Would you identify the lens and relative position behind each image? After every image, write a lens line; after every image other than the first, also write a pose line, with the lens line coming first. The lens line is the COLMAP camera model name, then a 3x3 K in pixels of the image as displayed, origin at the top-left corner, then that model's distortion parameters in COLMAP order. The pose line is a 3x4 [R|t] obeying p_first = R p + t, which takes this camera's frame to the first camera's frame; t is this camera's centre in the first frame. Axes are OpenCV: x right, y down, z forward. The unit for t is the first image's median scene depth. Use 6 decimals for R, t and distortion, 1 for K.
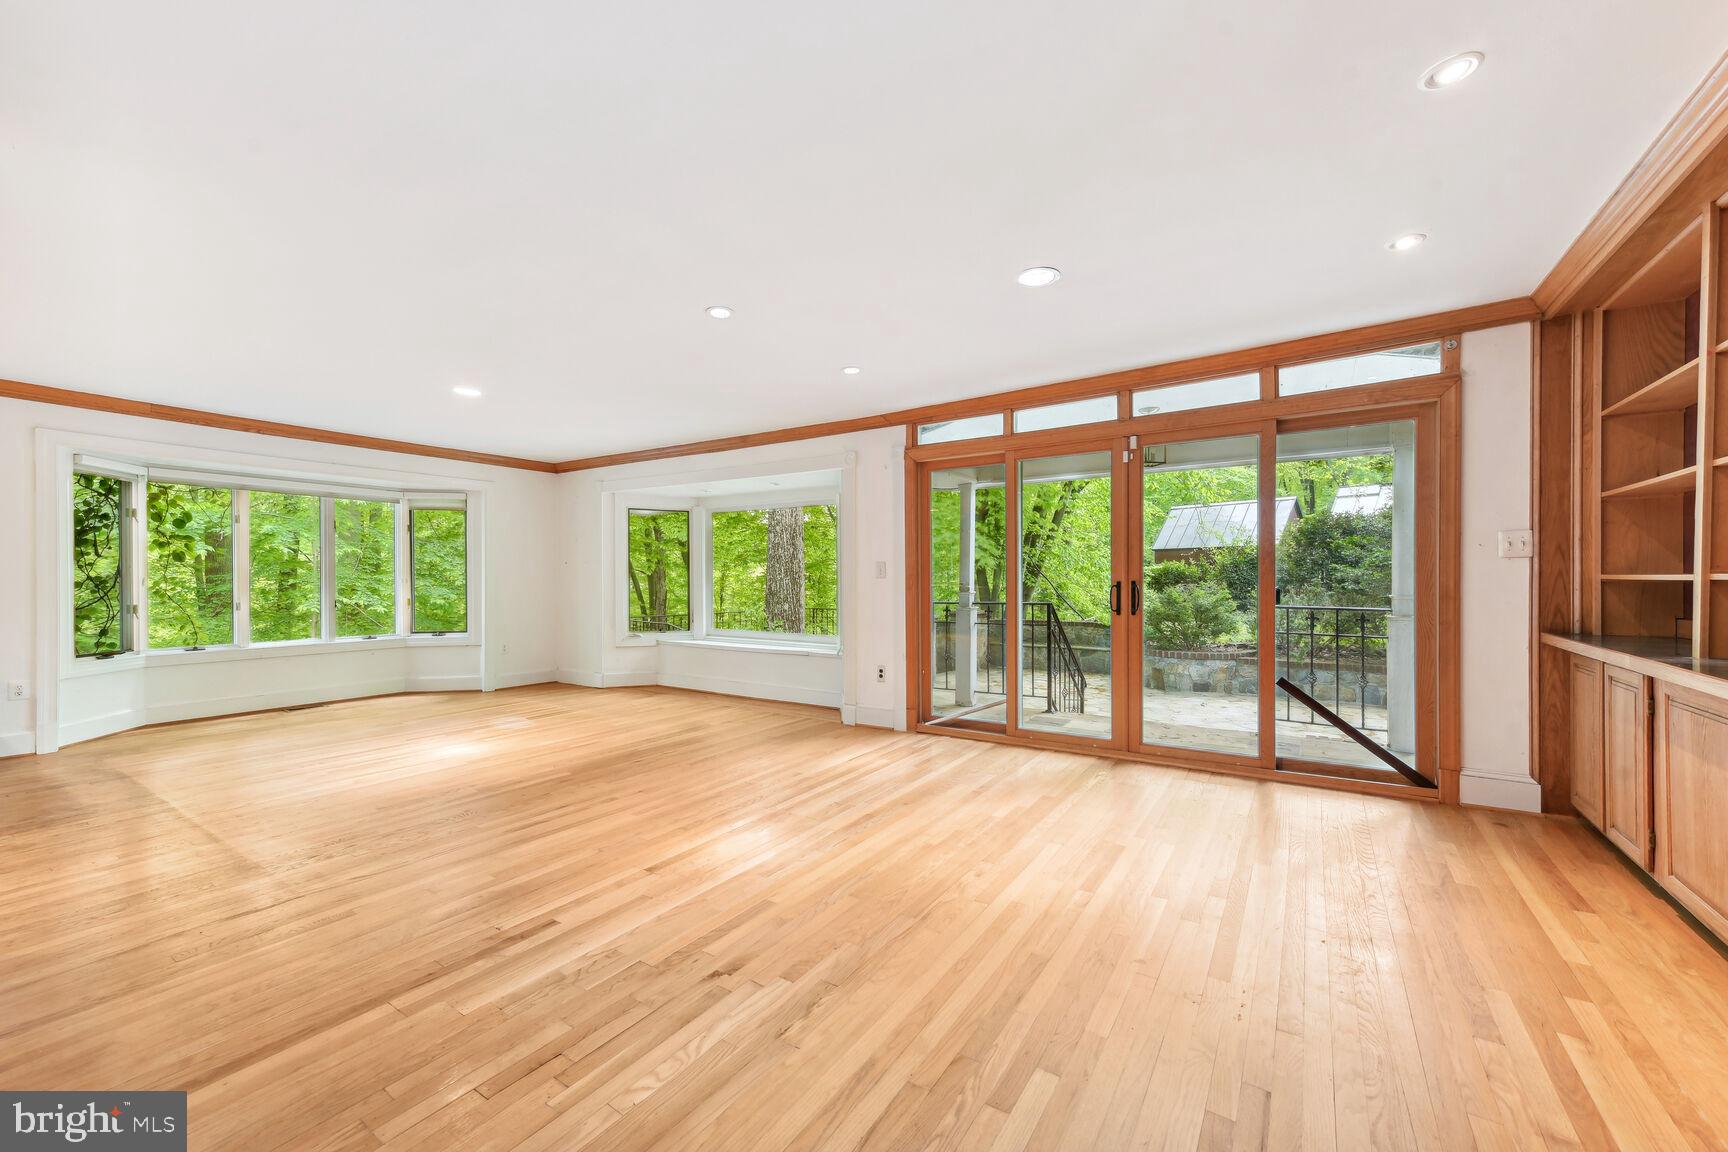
lens RADIAL K [[671.7, 0, 860.7], [0, 671.7, 578.8], [0, 0, 1]] dist [0.013881, -0.000228]
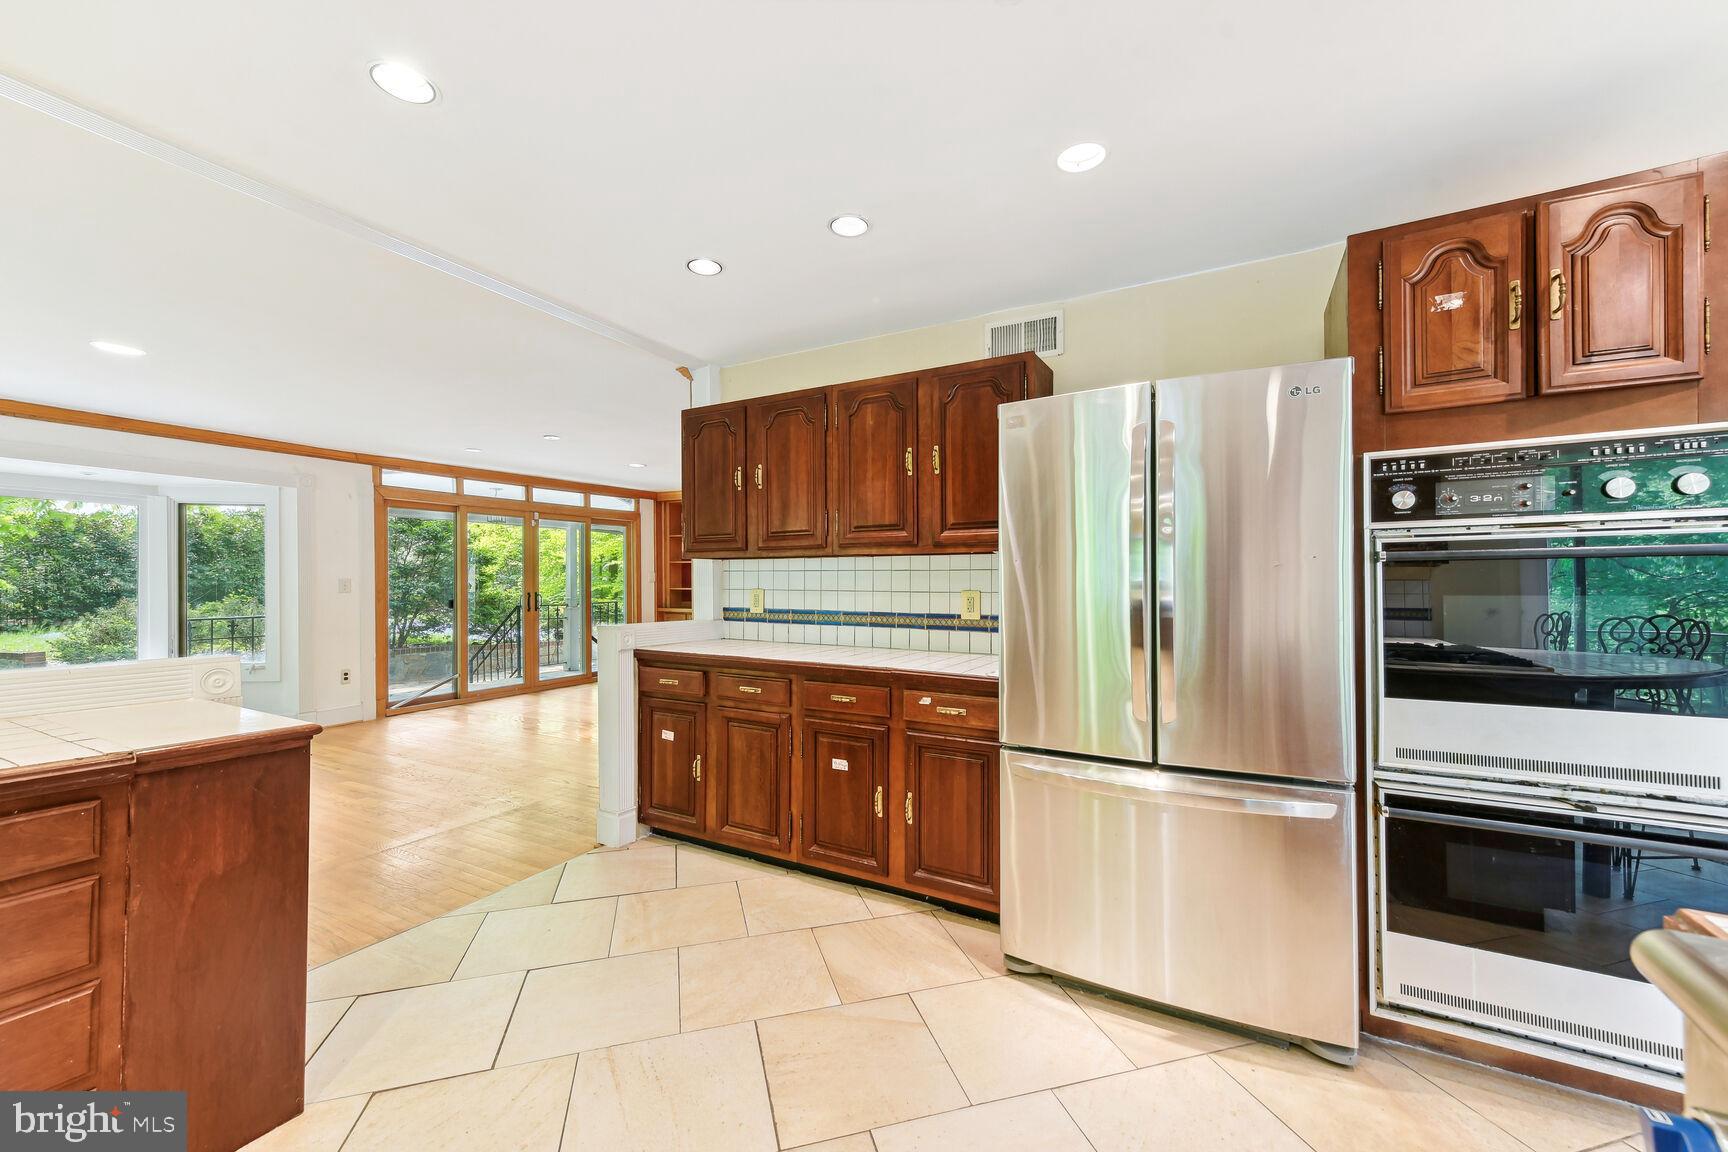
lens RADIAL K [[671.7, 0, 879.4], [0, 671.7, 578.5], [0, 0, 1]] dist [0.013881, -0.000228]
pose [[-0.108470, 0.006172, 0.994081, -1.239366], [0.003556, 0.999977, -0.005821, -0.016198], [-0.994093, 0.002904, -0.108489, 0.226865]]
